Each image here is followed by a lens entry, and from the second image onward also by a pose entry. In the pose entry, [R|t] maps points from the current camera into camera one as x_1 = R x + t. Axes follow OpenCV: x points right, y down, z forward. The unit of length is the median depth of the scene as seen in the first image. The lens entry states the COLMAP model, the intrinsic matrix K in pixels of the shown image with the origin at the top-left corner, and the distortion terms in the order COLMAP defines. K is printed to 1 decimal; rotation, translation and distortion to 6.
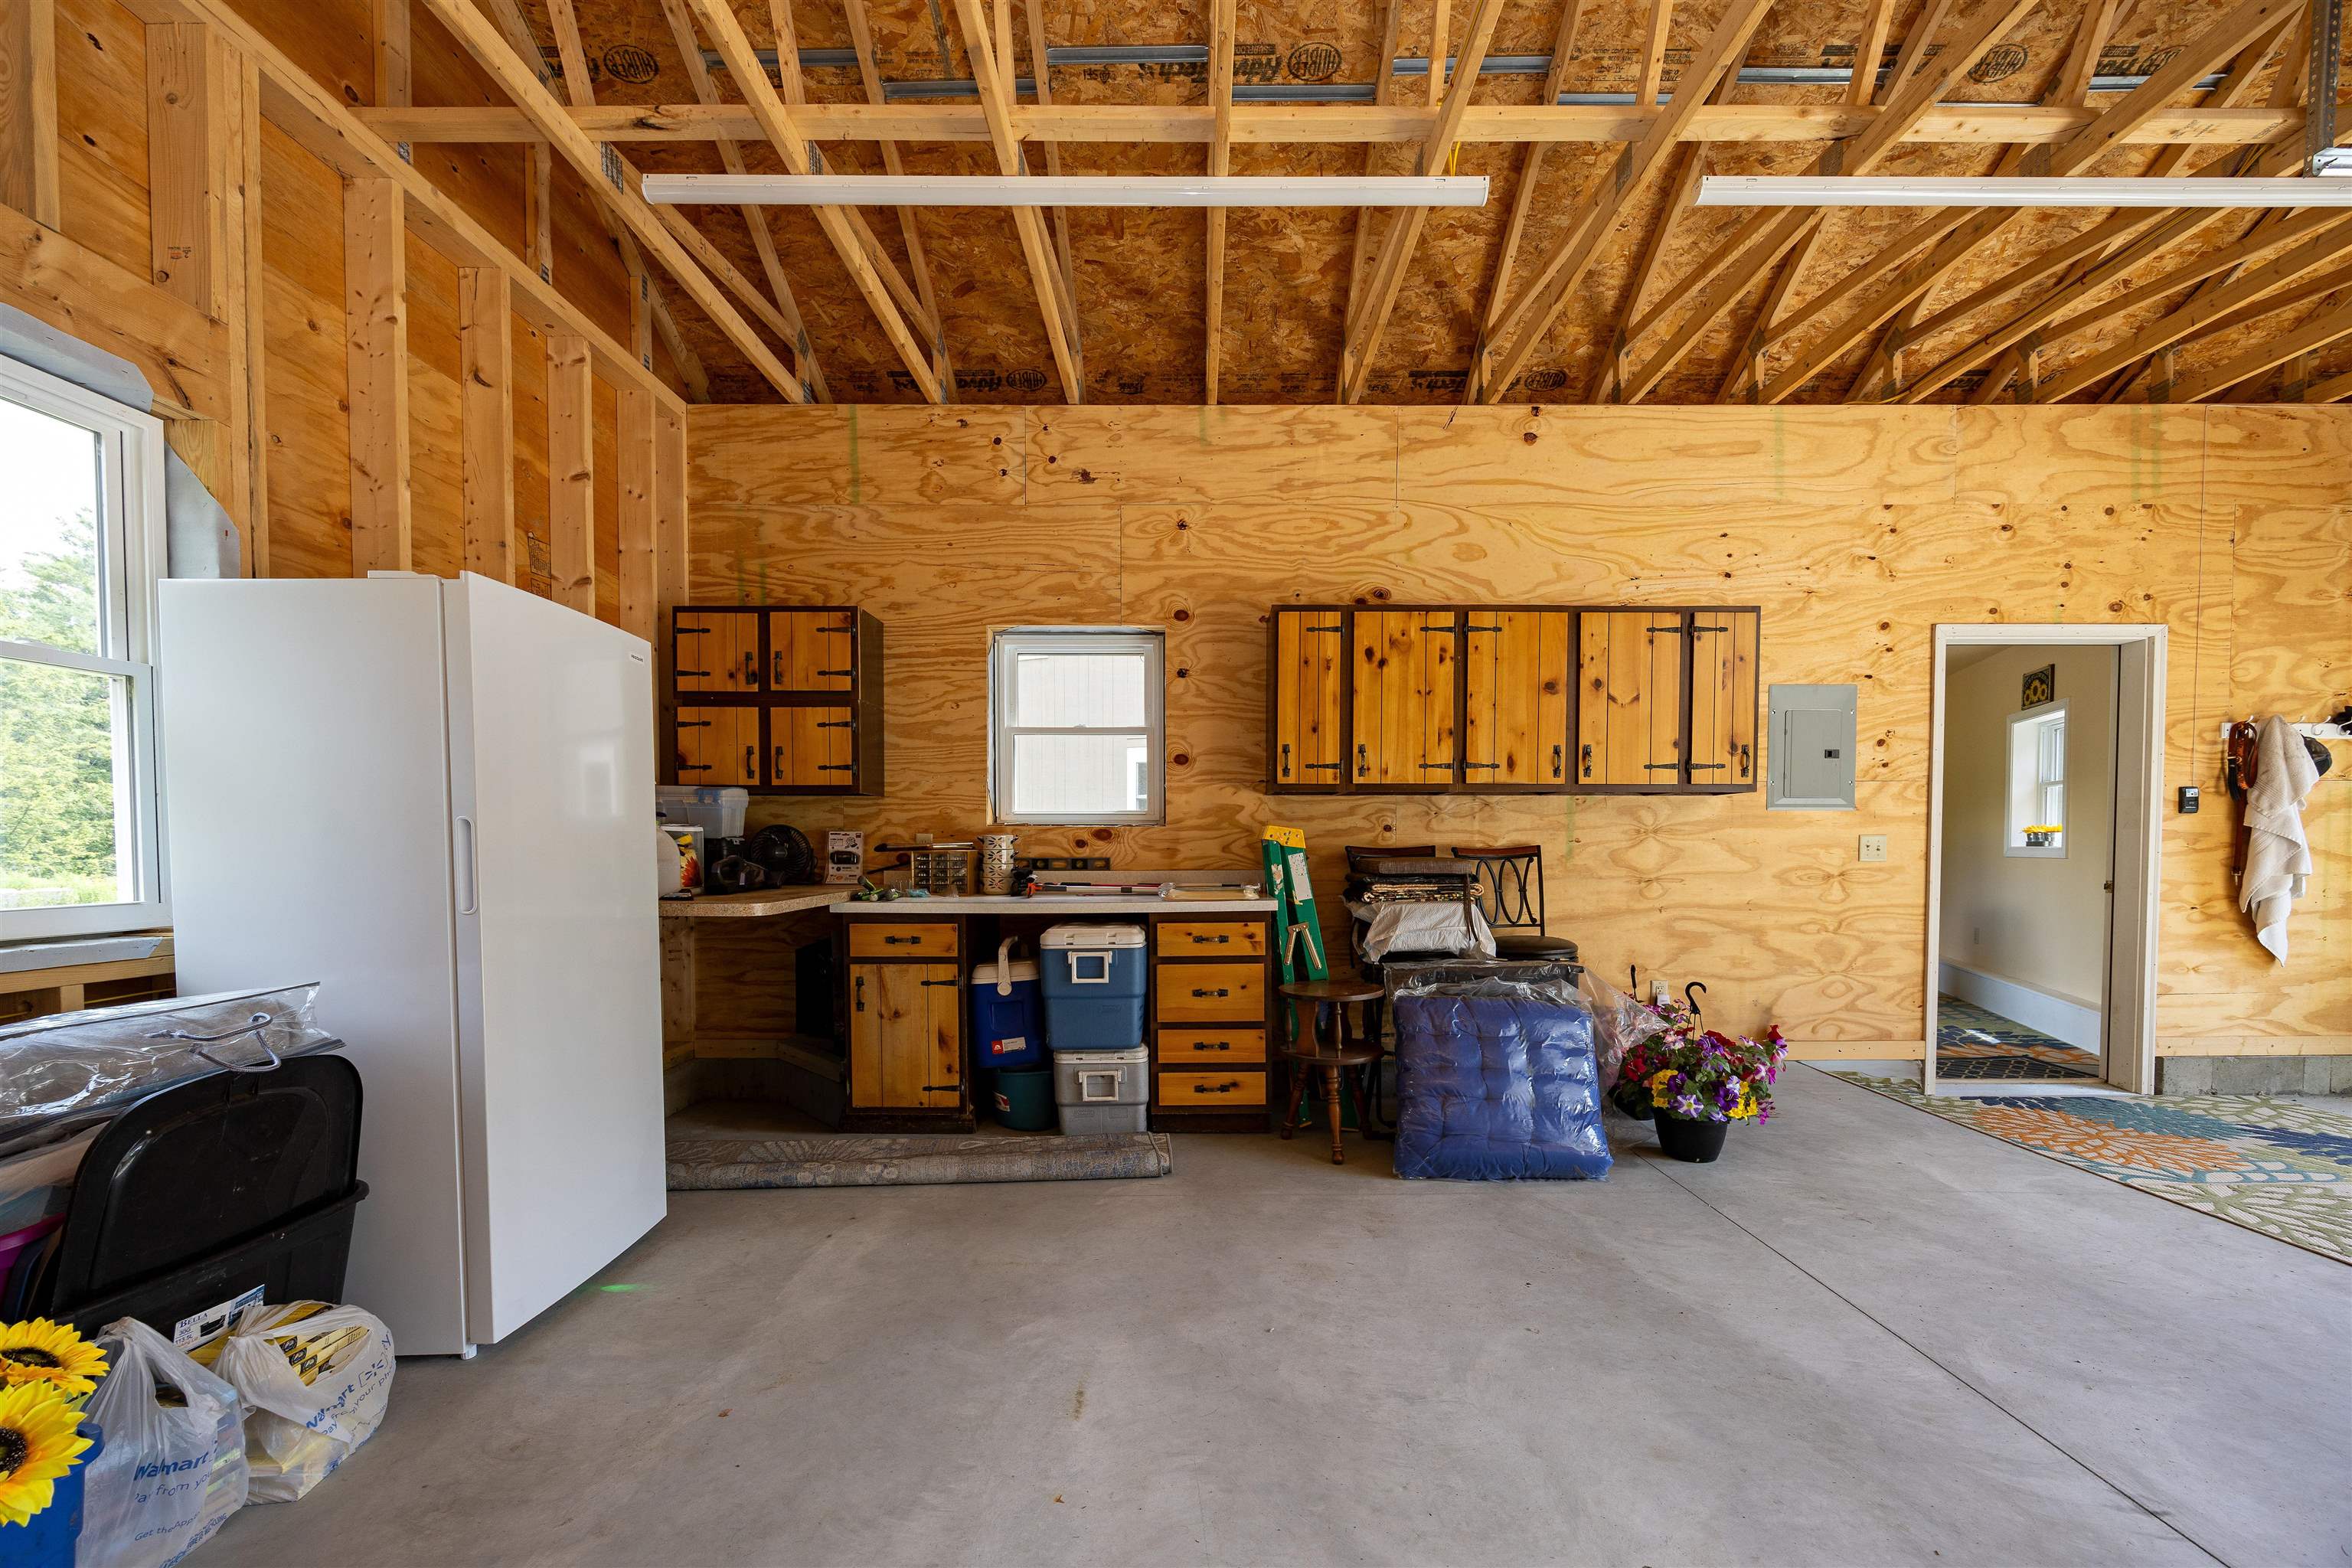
lens RADIAL K [[944.2, 0, 1165.8], [0, 944.2, 872.4], [0, 0, 1]] dist [-0.001759, 0.000012]
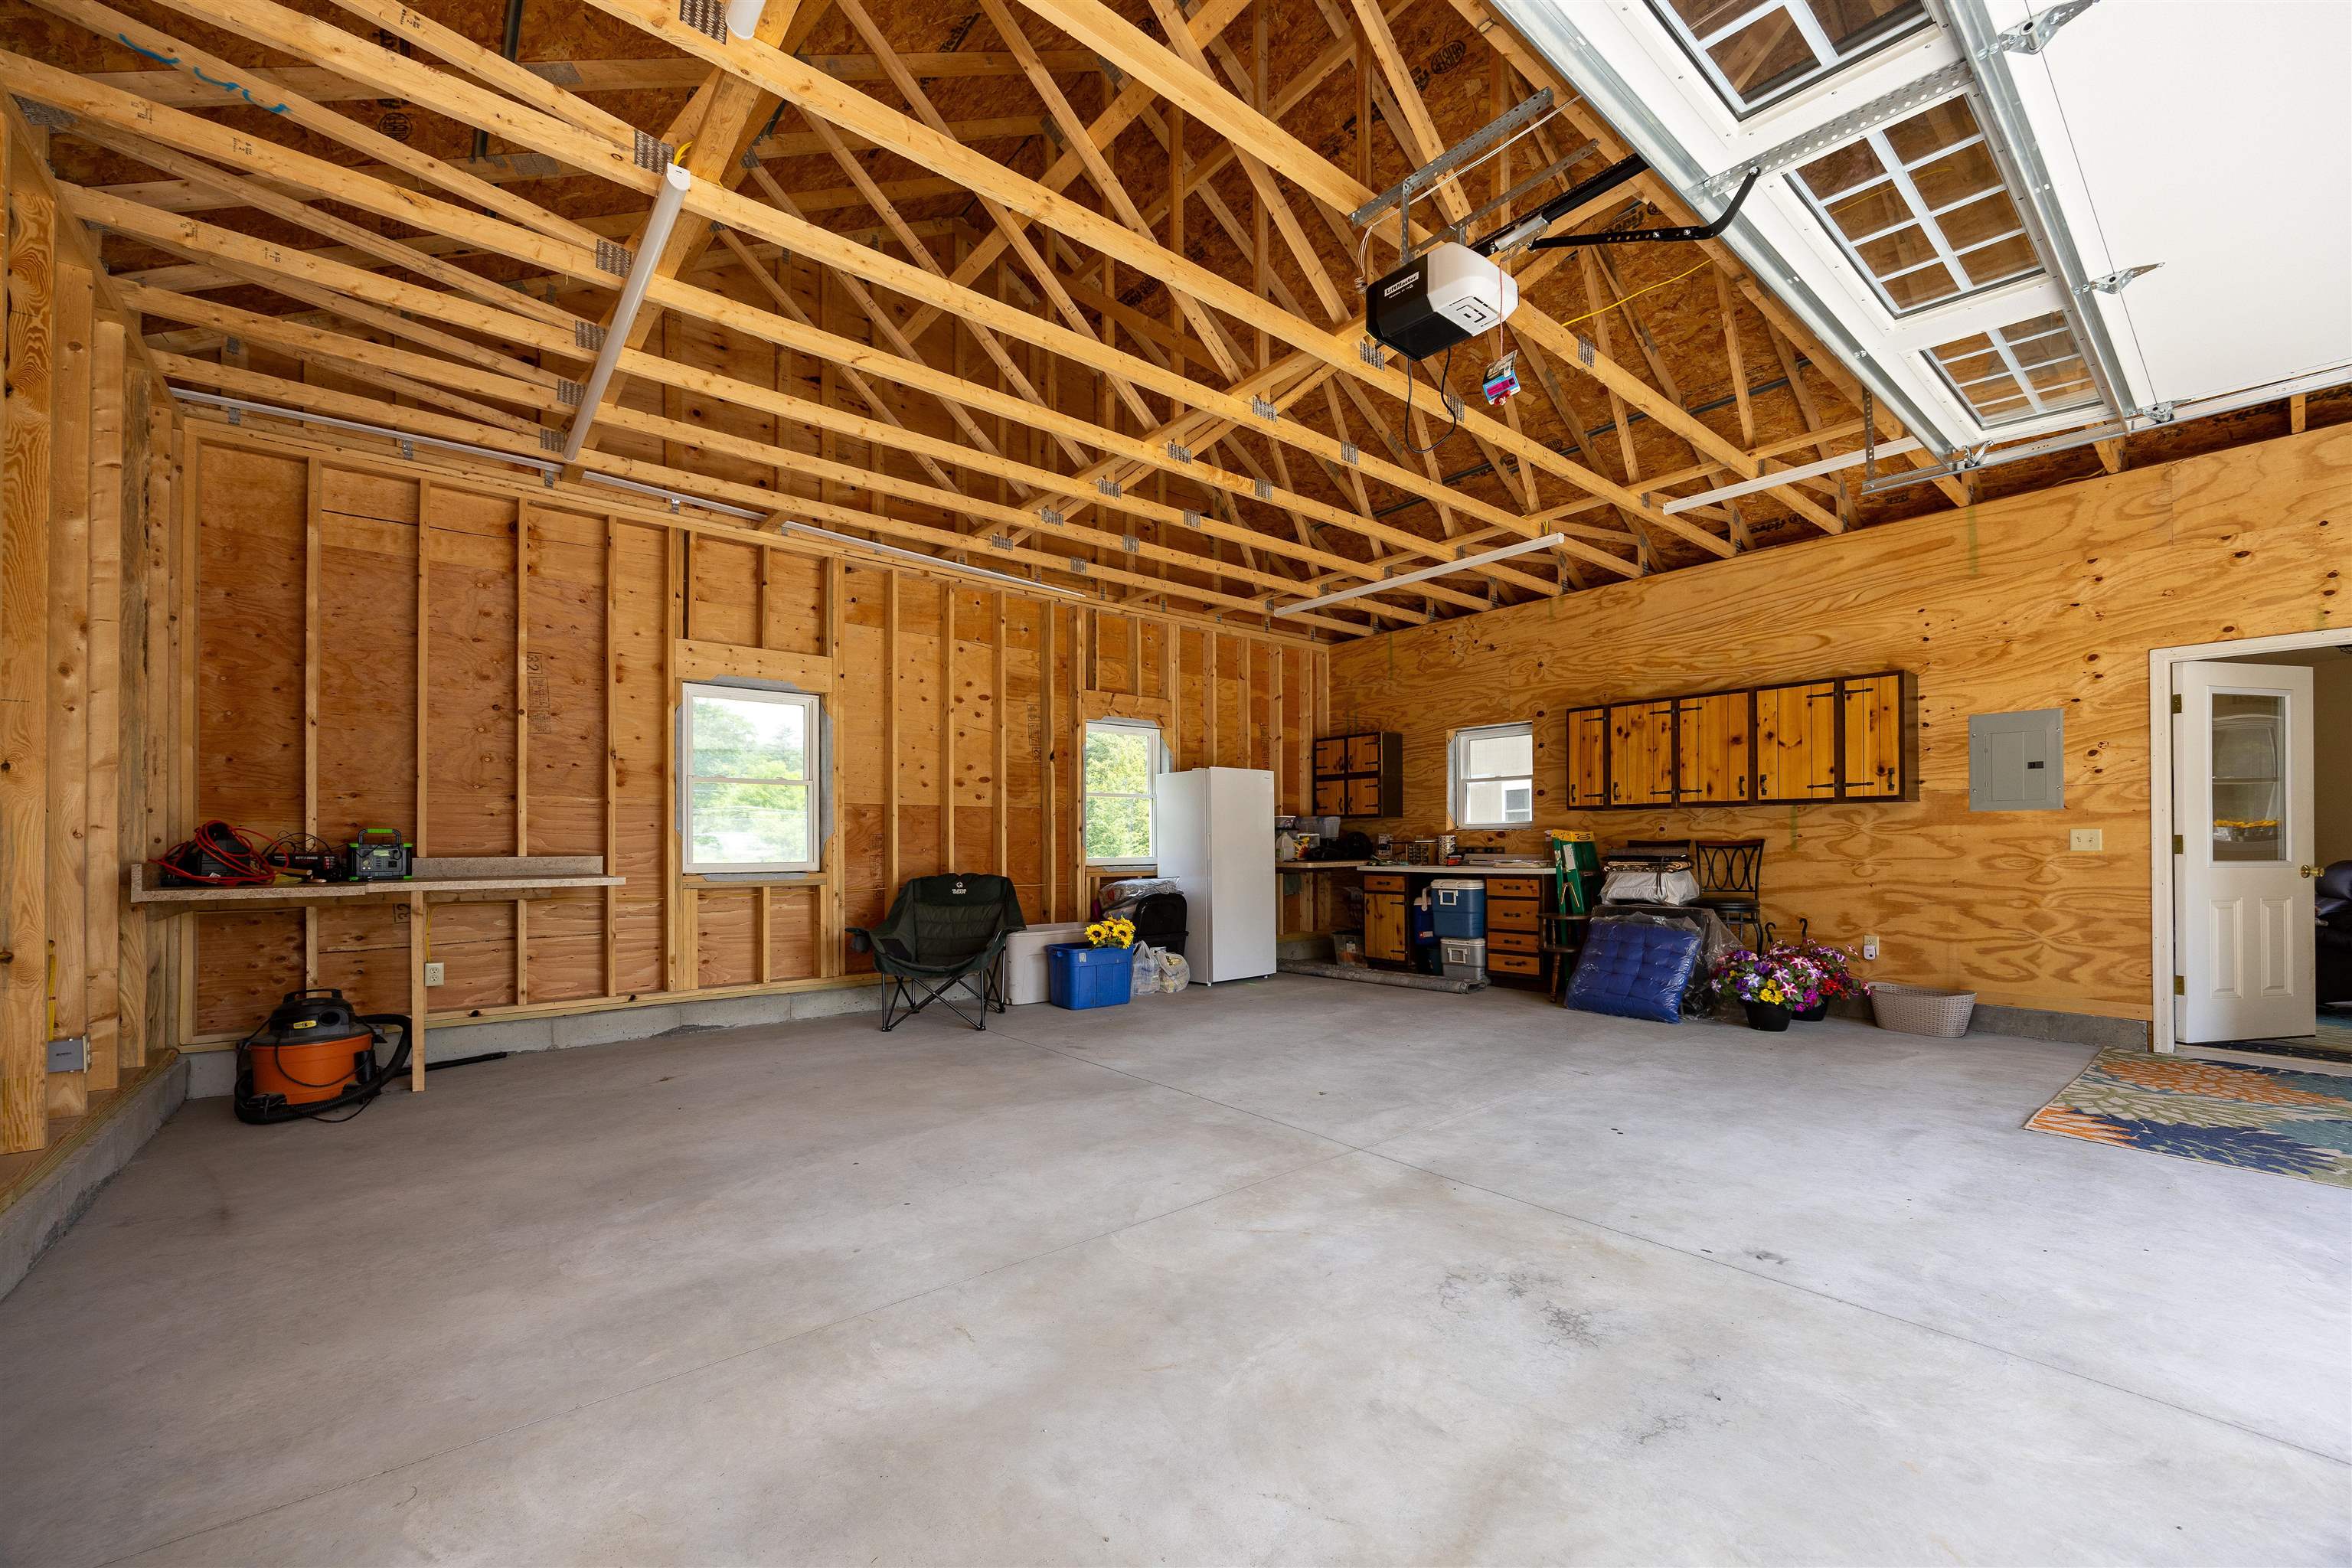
lens RADIAL K [[916.7, 0, 1164.9], [0, 916.7, 833.4], [0, 0, 1]] dist [-0.002696, -0.000022]
pose [[0.638535, -0.010824, -0.769517, 0.981139], [-0.018005, 0.999417, -0.028998, 0.023922], [0.769383, 0.032371, 0.637968, -0.728149]]
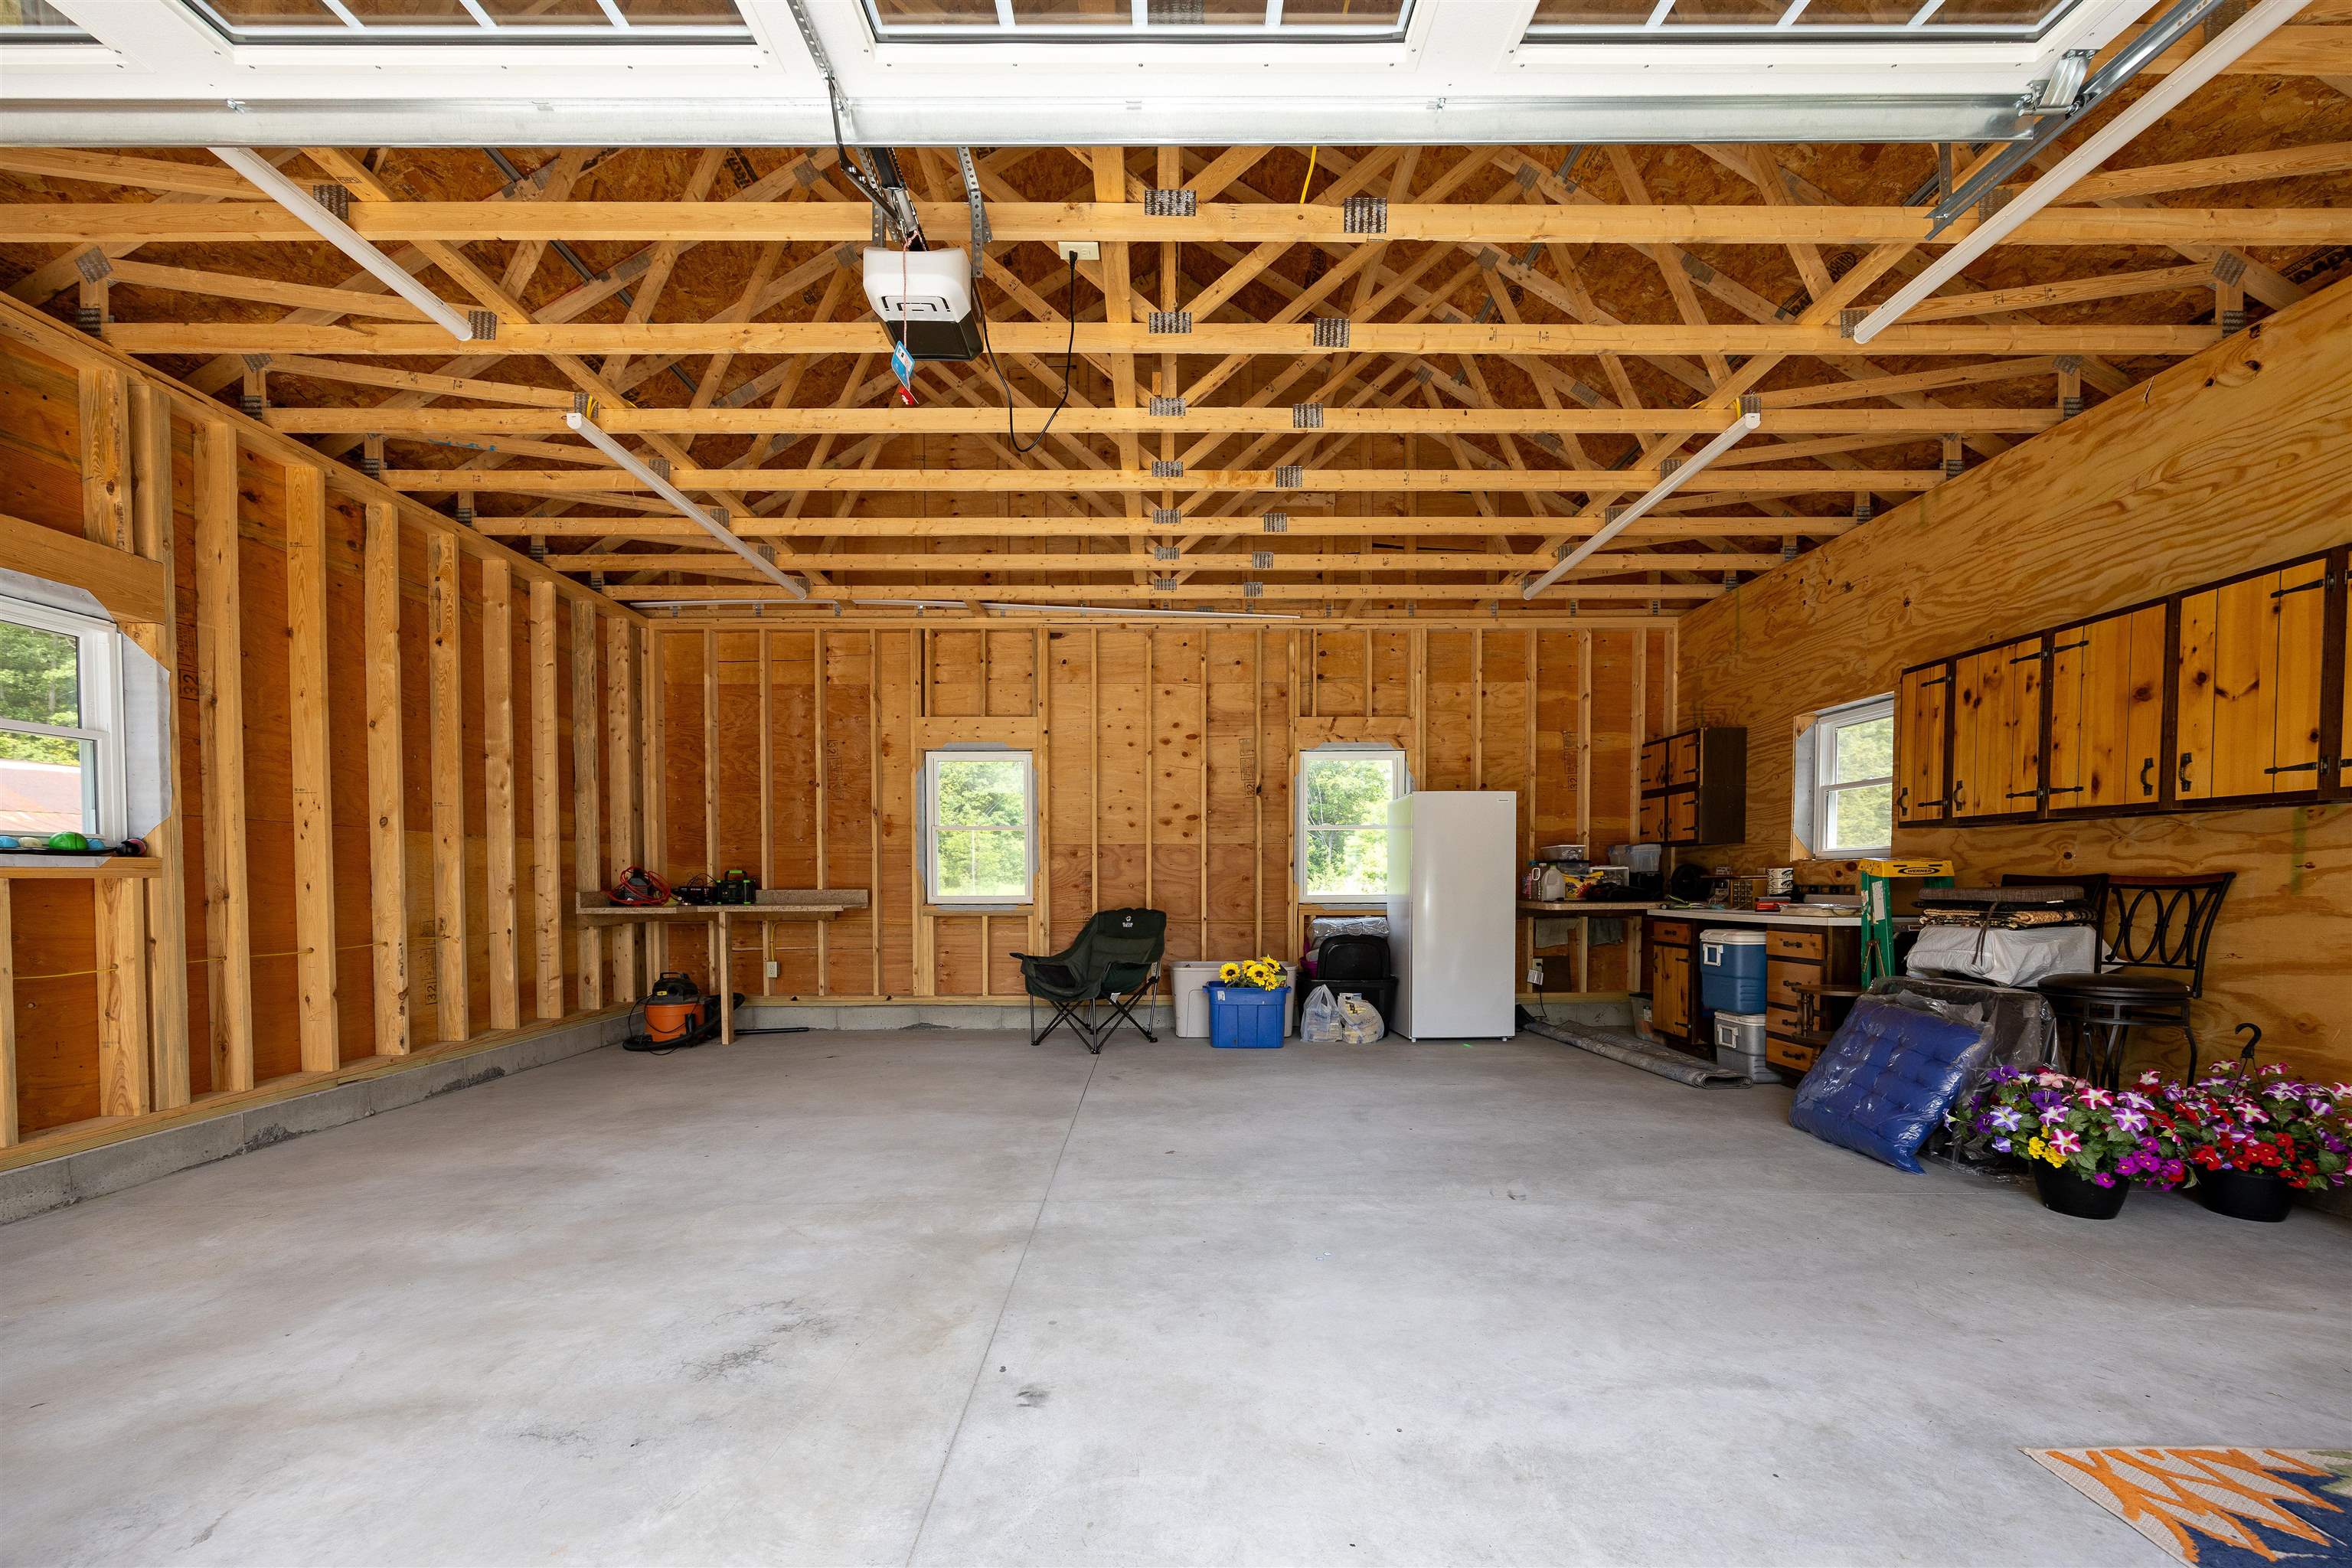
lens RADIAL K [[947.7, 0, 1177.8], [0, 947.7, 908.7], [0, 0, 1]] dist [-0.003115, -0.000255]
pose [[0.012833, 0.030043, -0.999466, 1.284625], [-0.024034, 0.999269, 0.029728, 0.000362], [0.999629, 0.023639, 0.013546, 0.090720]]
